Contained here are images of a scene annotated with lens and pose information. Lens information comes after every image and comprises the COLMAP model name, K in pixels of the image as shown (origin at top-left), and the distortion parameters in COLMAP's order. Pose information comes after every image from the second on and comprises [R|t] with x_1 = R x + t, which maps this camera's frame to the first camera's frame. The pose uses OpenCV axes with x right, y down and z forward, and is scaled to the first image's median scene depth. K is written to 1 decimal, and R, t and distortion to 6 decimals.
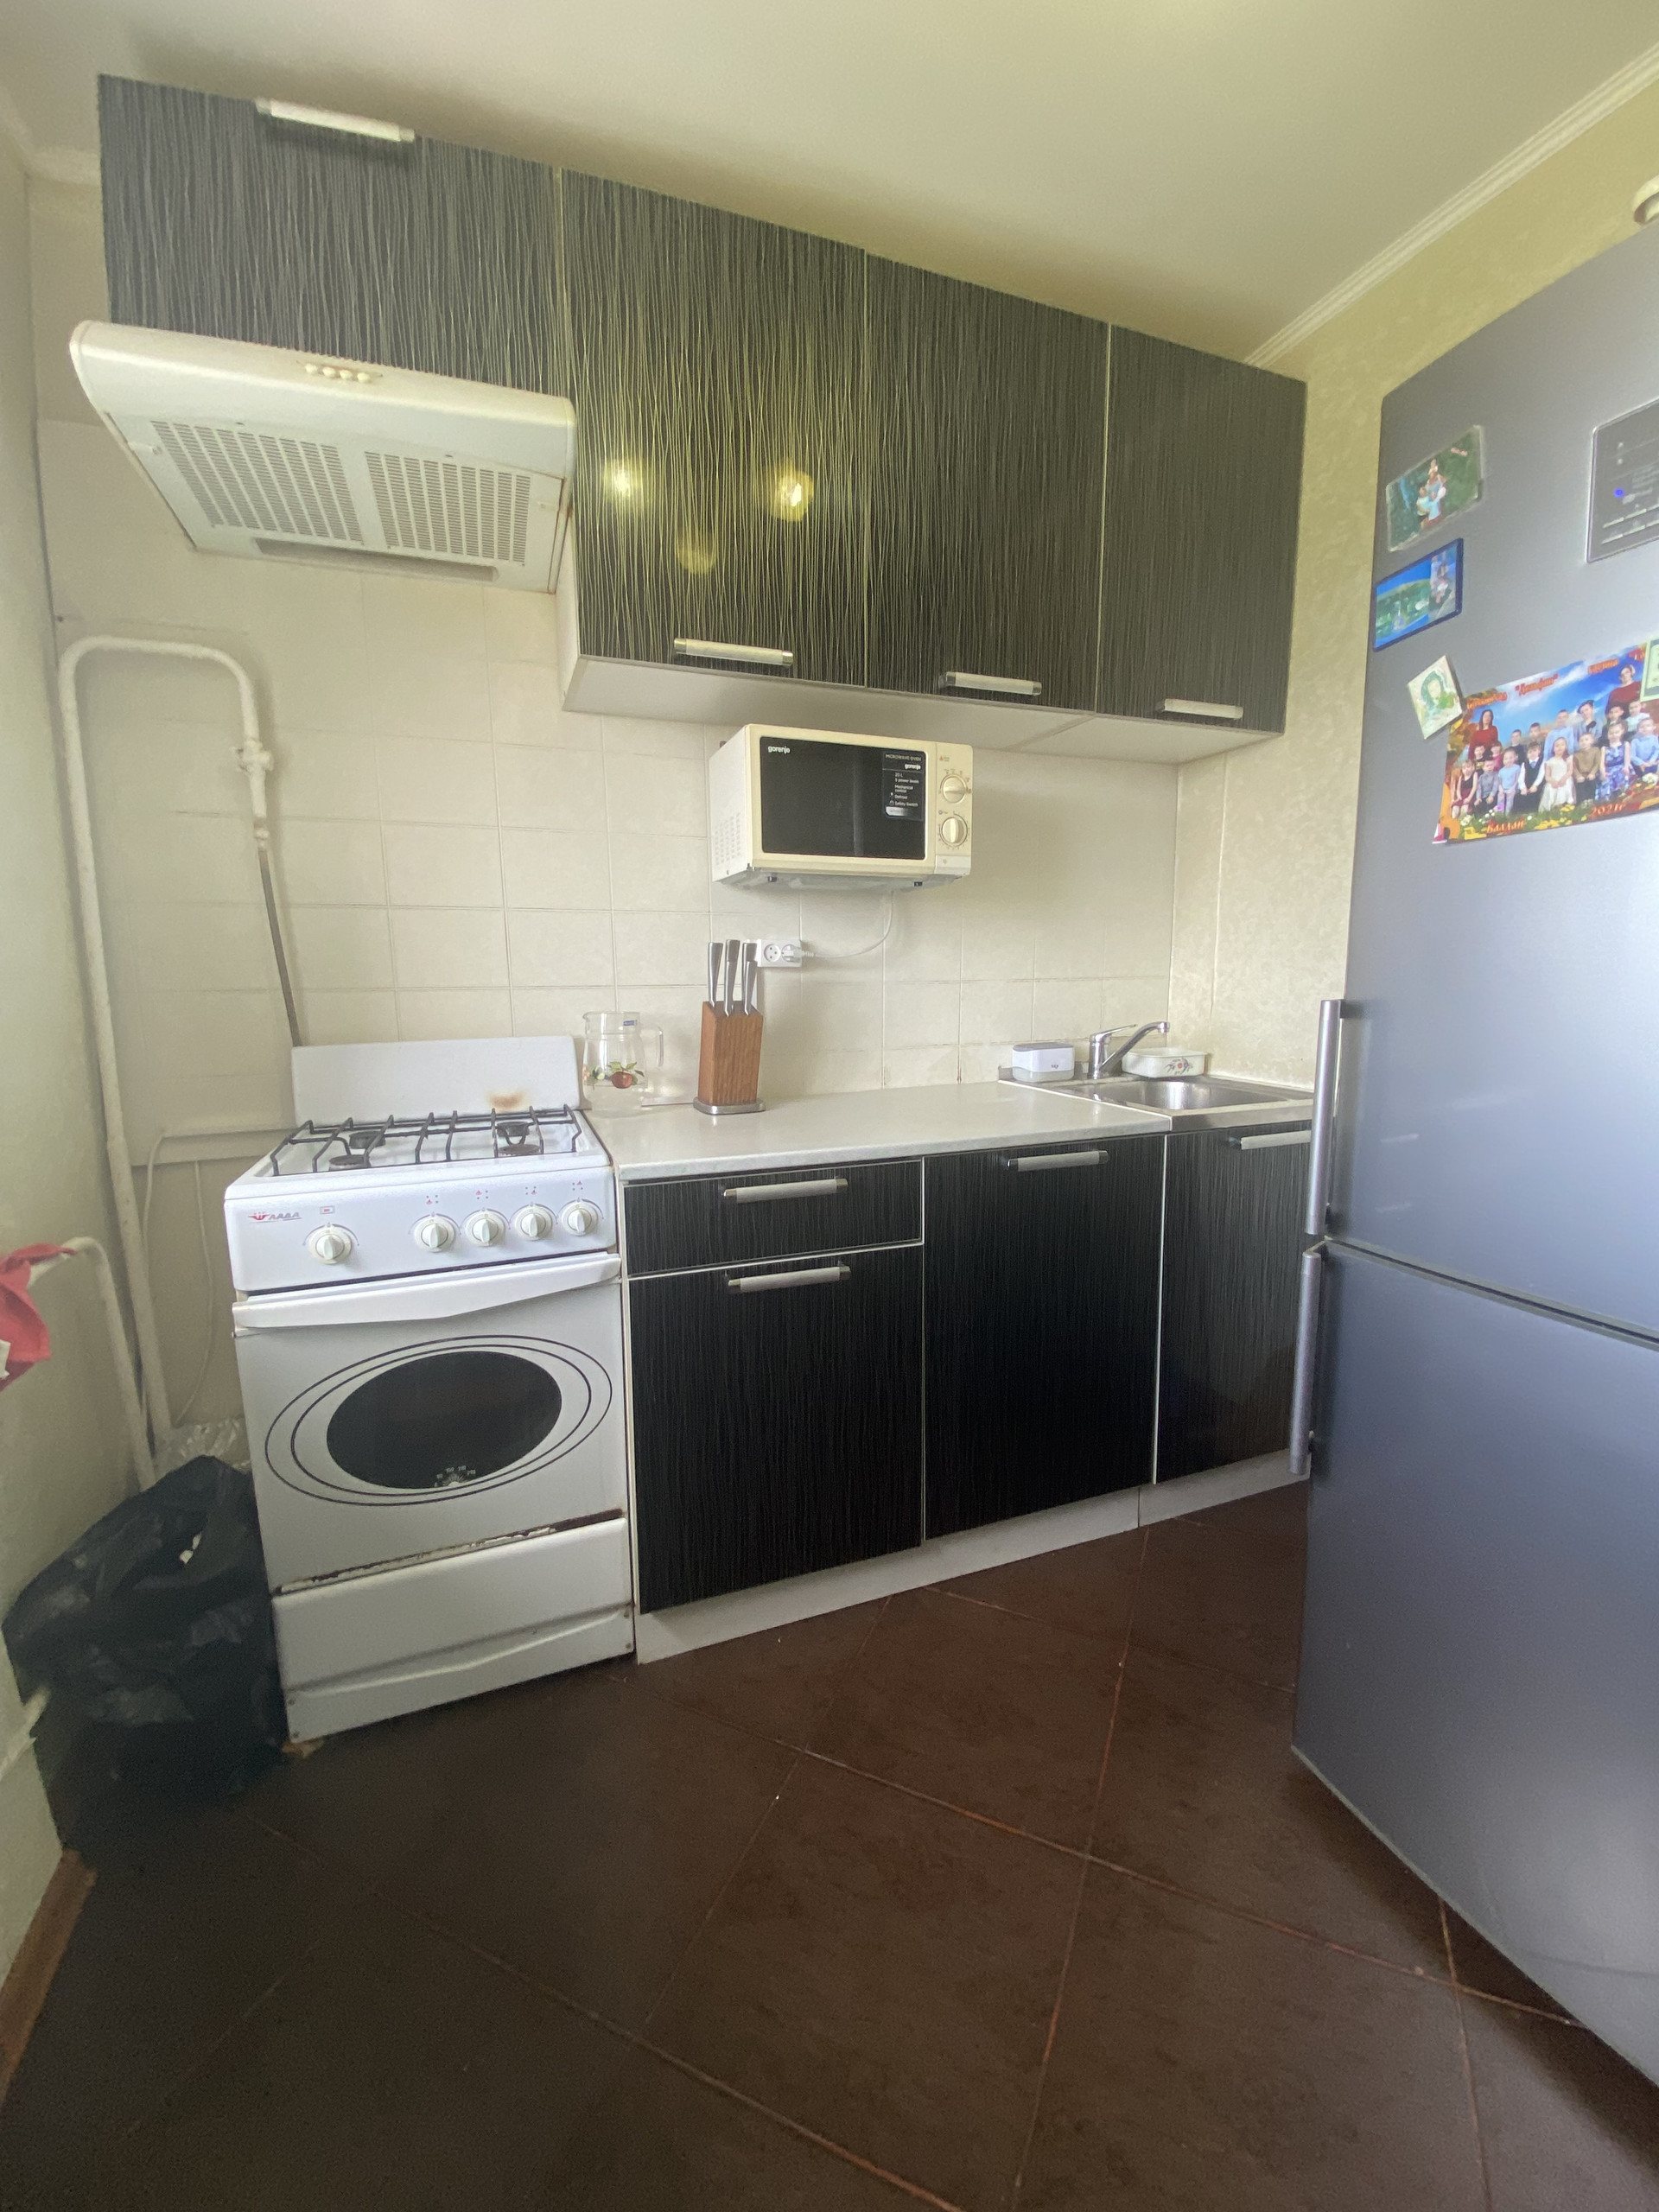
lens RADIAL K [[892.4, 0, 828.2], [0, 892.4, 1096.5], [0, 0, 1]] dist [0.015834, -0.018011]
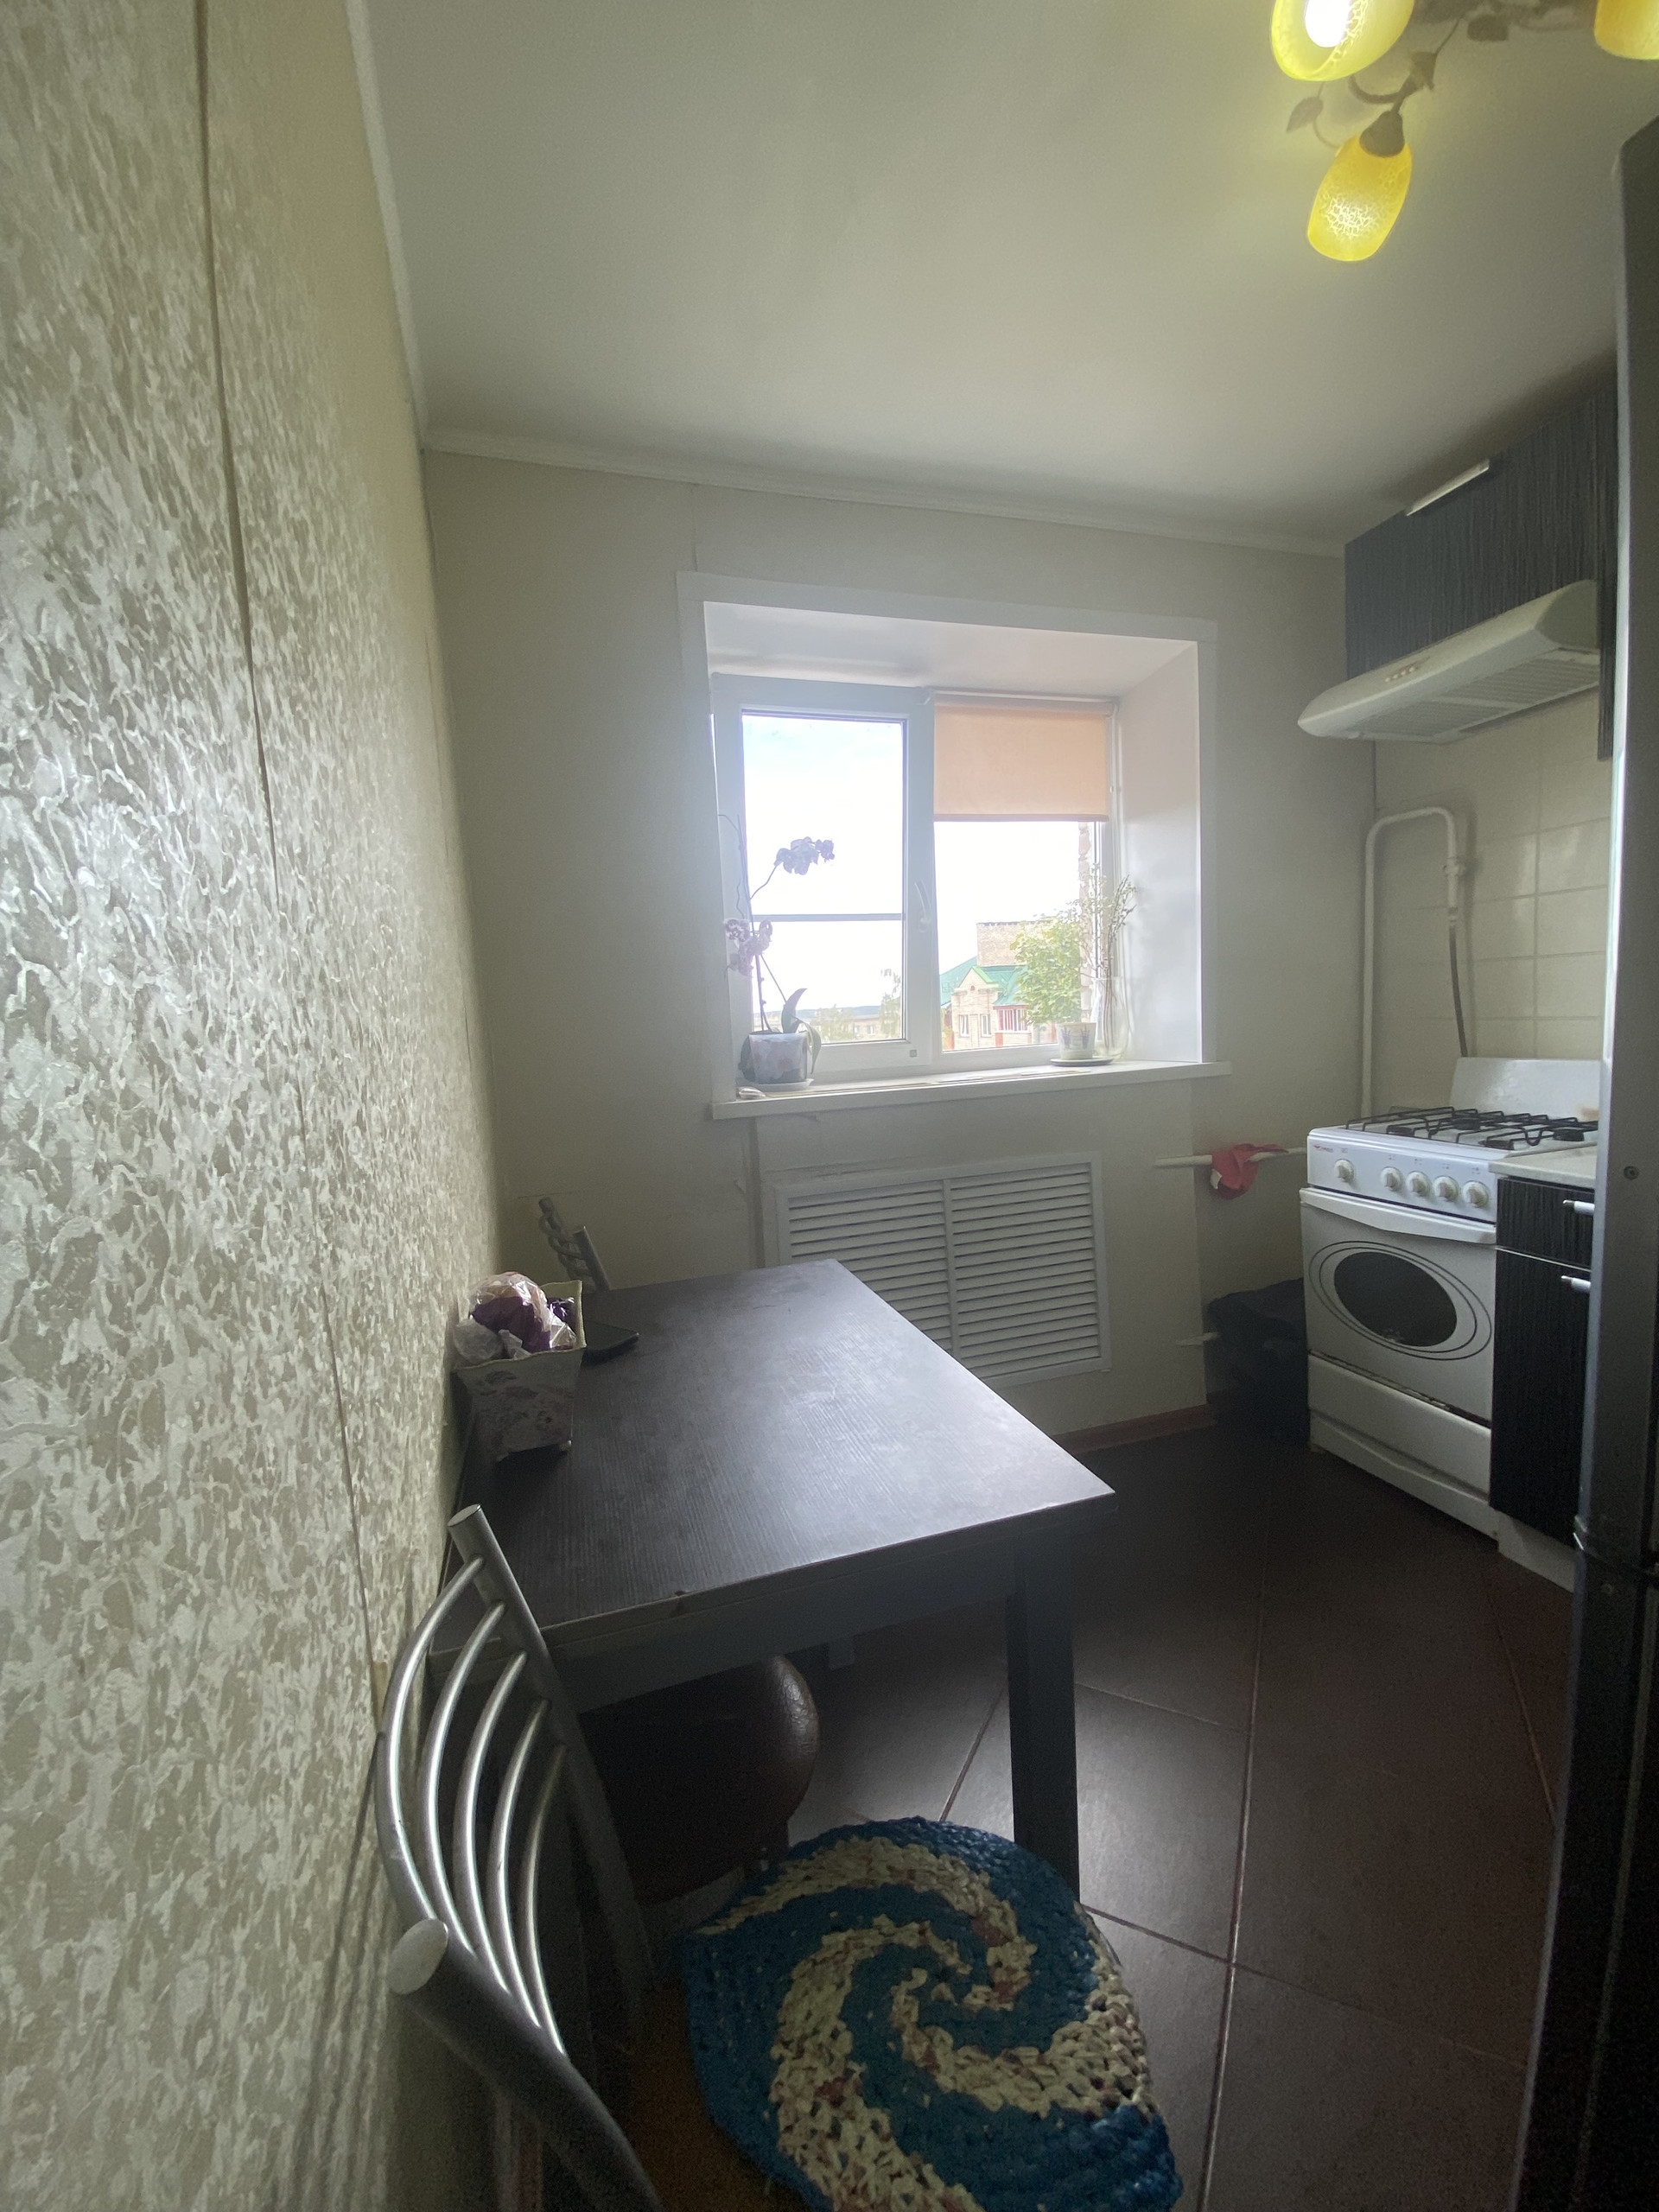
lens RADIAL K [[892.4, 0, 817.9], [0, 892.4, 1102.6], [0, 0, 1]] dist [0.015834, -0.018011]
pose [[-0.046270, 0.122007, -0.991450, 1.136274], [-0.089401, 0.988025, 0.125758, -0.089497], [0.994920, 0.094456, -0.034808, 0.007900]]
